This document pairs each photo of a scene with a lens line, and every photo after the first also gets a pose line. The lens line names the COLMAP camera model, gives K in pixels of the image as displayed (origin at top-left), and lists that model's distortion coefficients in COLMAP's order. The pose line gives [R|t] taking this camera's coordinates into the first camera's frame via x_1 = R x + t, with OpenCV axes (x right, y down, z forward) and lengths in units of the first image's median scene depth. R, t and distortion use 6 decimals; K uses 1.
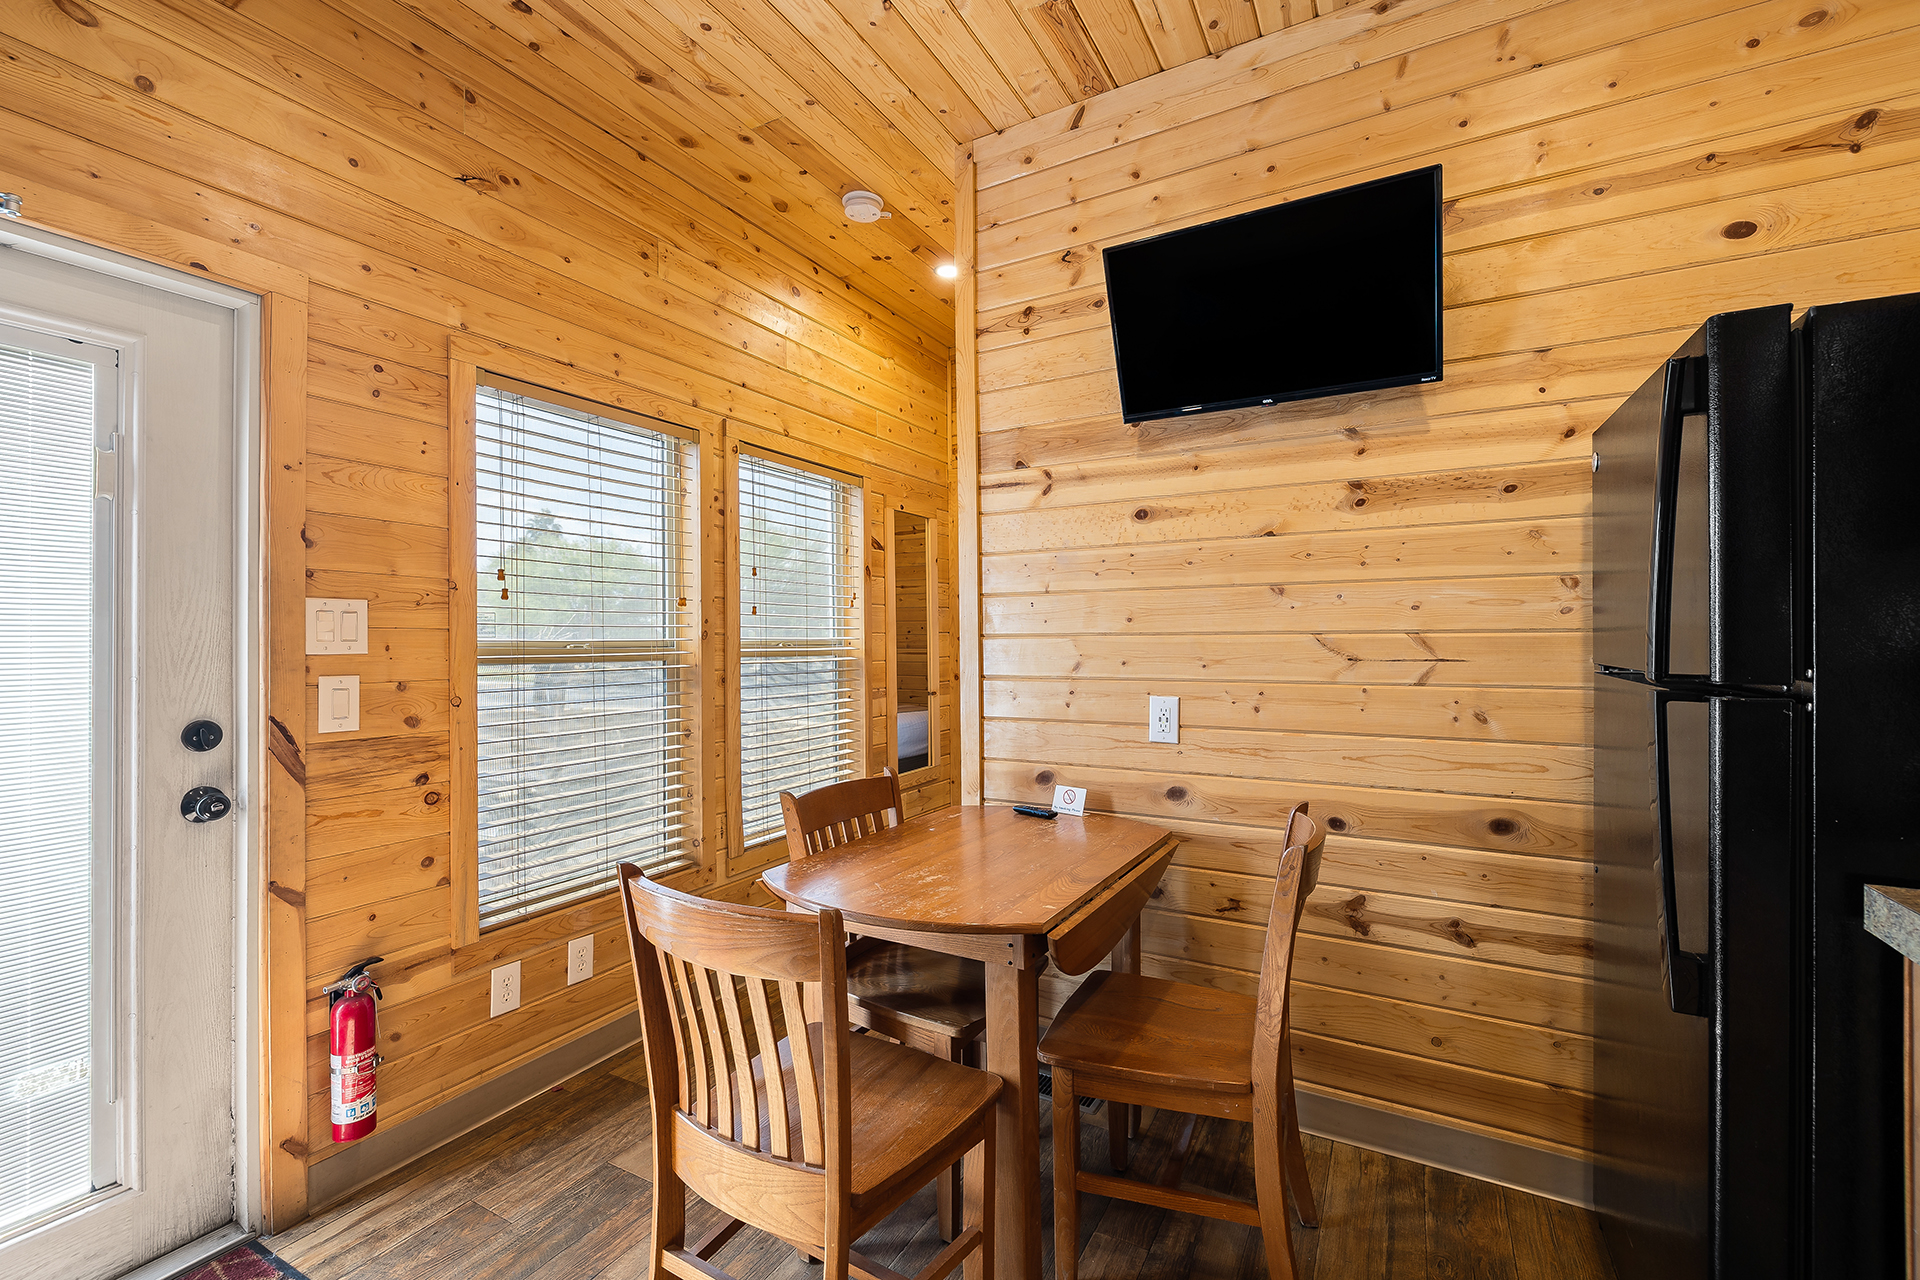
lens RADIAL K [[820.6, 0, 942.8], [0, 820.6, 632.3], [0, 0, 1]] dist [-0.003528, 0.001345]
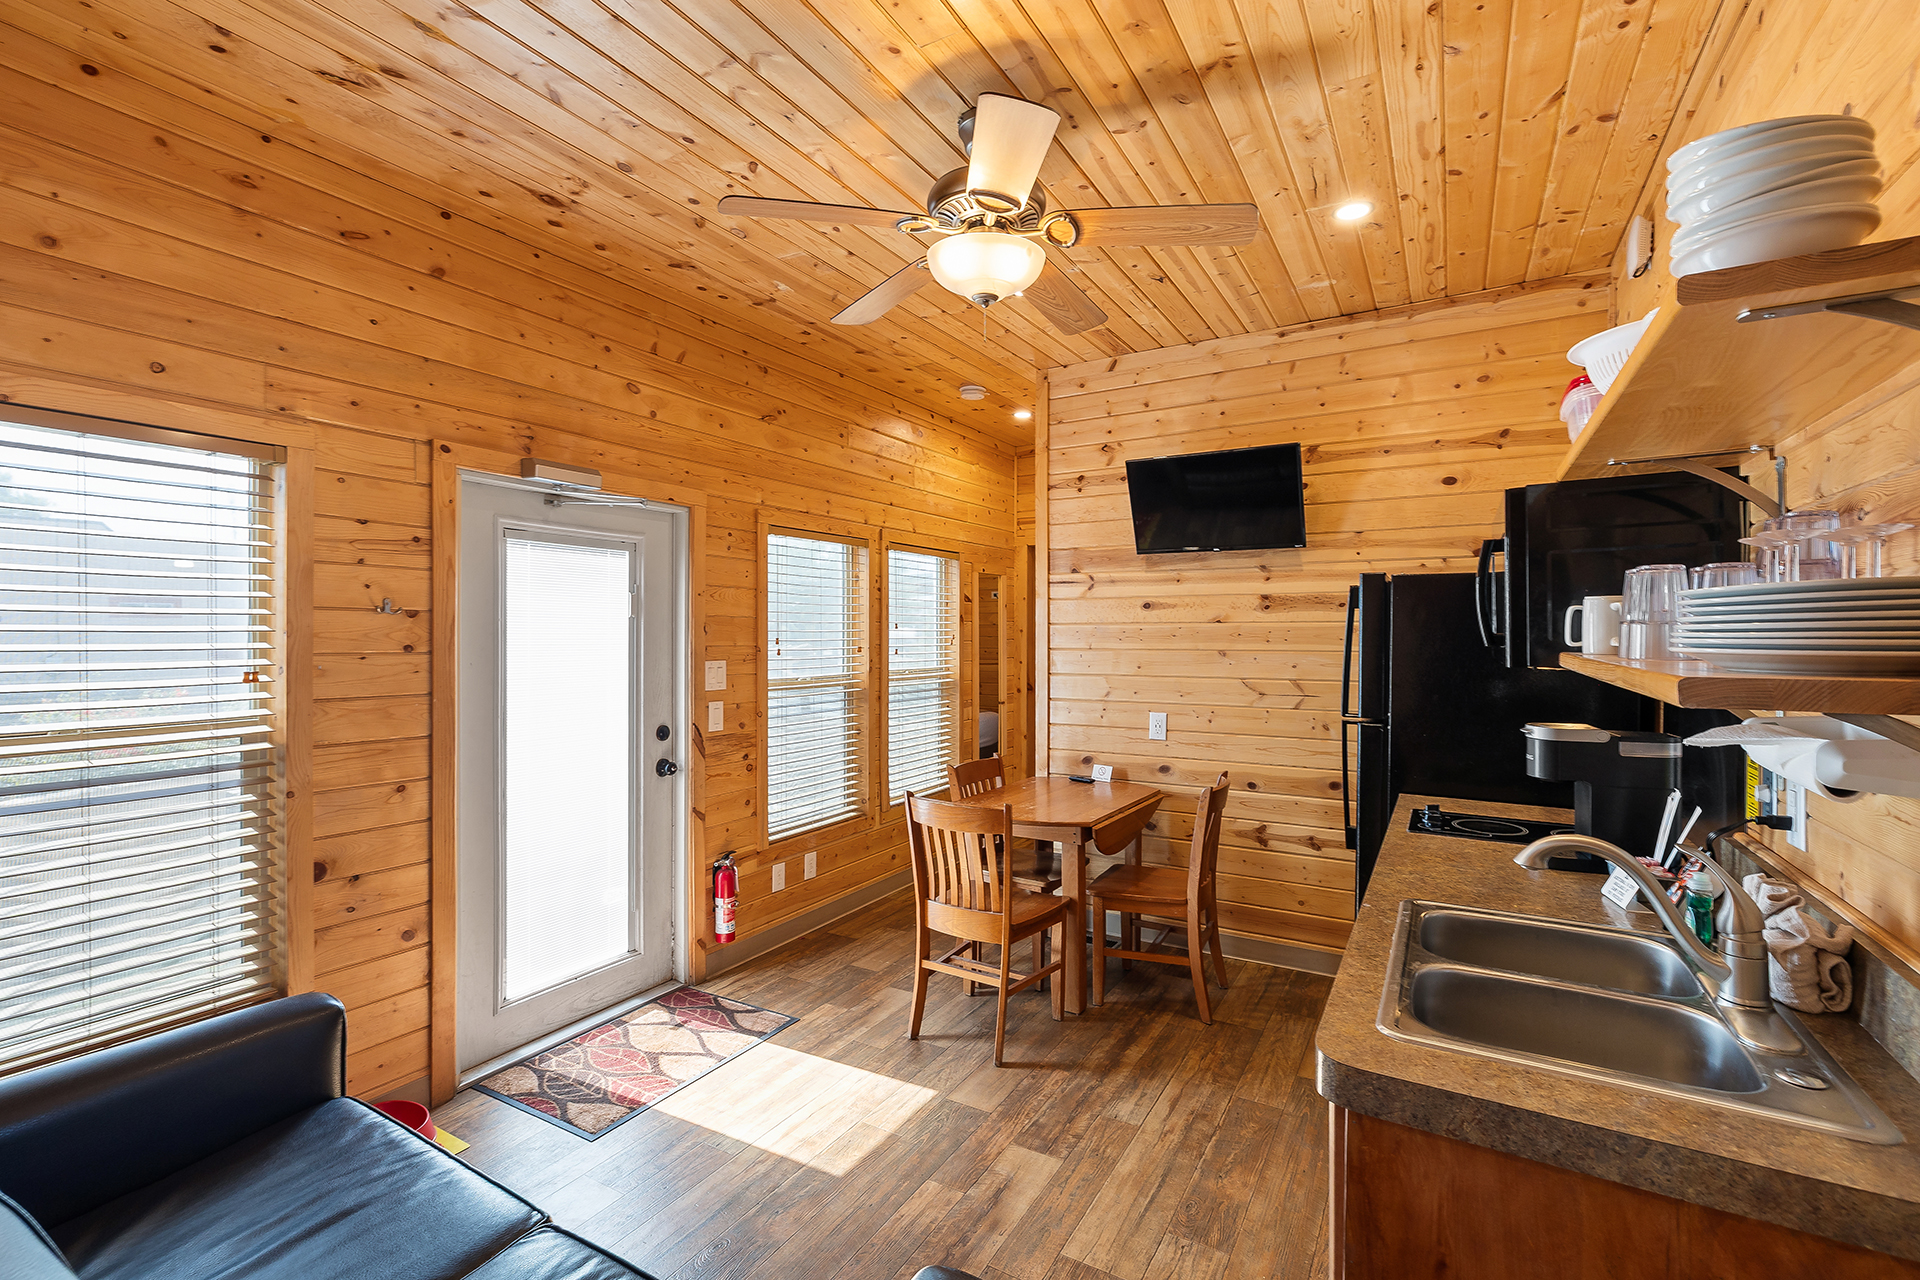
lens RADIAL K [[820.6, 0, 970.6], [0, 820.6, 656.5], [0, 0, 1]] dist [-0.003528, 0.001345]
pose [[0.999963, 0.007024, -0.004970, -0.126048], [-0.006851, 0.999396, 0.034066, -0.104790], [0.005207, -0.034030, 0.999407, -0.780656]]
